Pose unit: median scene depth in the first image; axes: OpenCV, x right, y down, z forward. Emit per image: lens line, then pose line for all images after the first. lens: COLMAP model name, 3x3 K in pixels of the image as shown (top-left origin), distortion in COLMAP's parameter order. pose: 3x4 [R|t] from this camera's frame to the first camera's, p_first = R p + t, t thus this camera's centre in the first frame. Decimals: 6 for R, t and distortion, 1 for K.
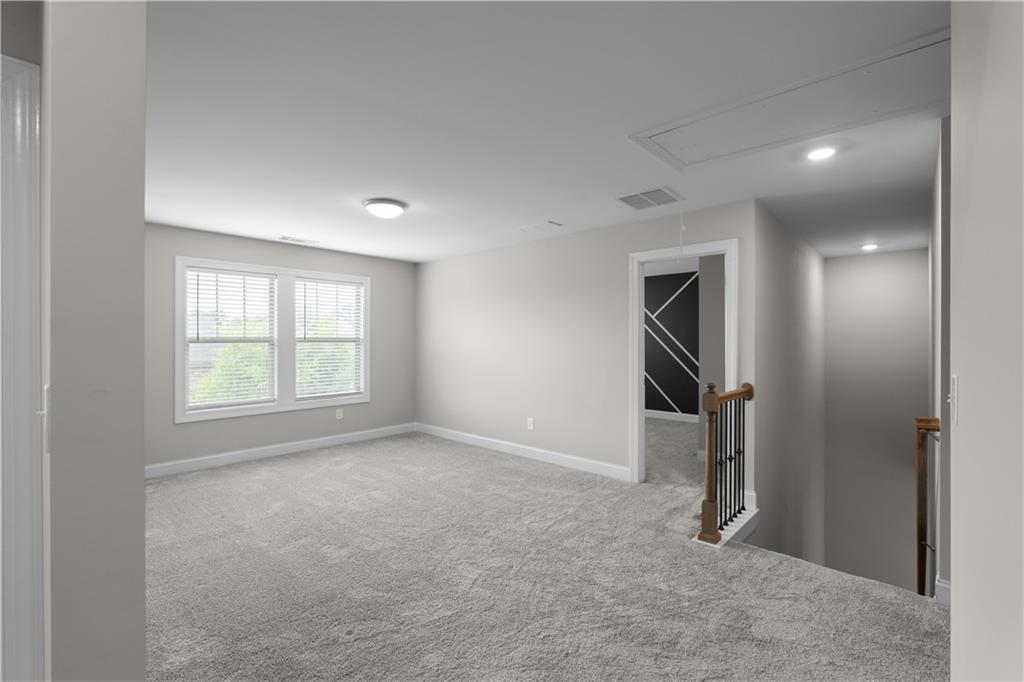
lens RADIAL K [[450.7, 0, 519.1], [0, 450.7, 336.9], [0, 0, 1]] dist [0.001817, -0.001359]
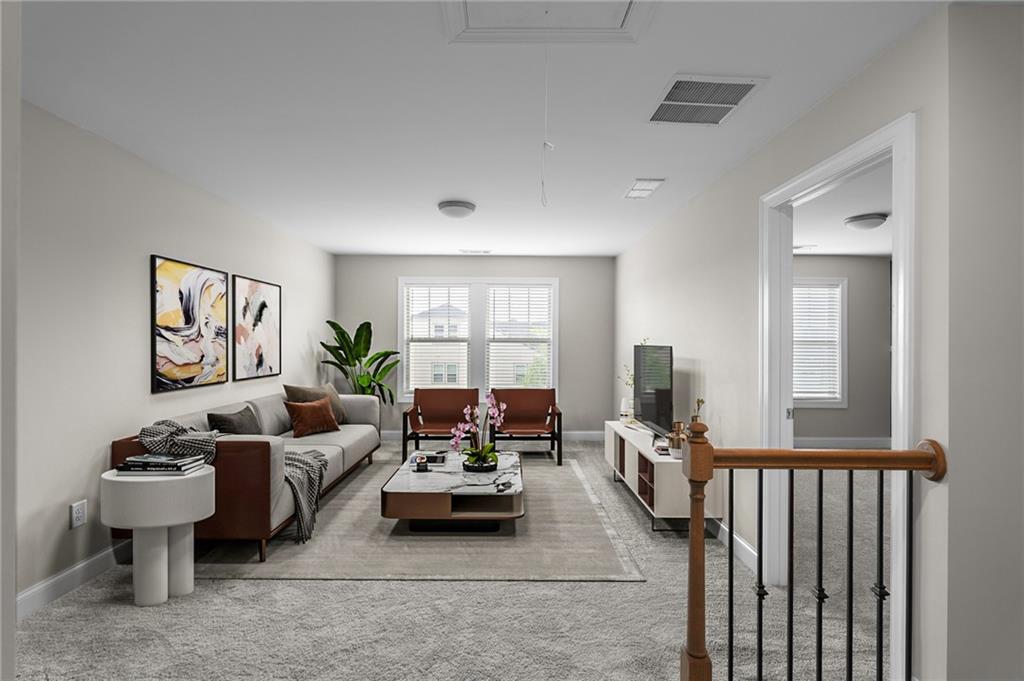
lens RADIAL K [[450.7, 0, 508.3], [0, 450.7, 339.6], [0, 0, 1]] dist [0.001817, -0.001359]
pose [[0.680346, 0.002256, -0.732888, 0.370485], [-0.001272, 0.999997, 0.001898, 0.003189], [0.732890, -0.000359, 0.680347, 0.278931]]
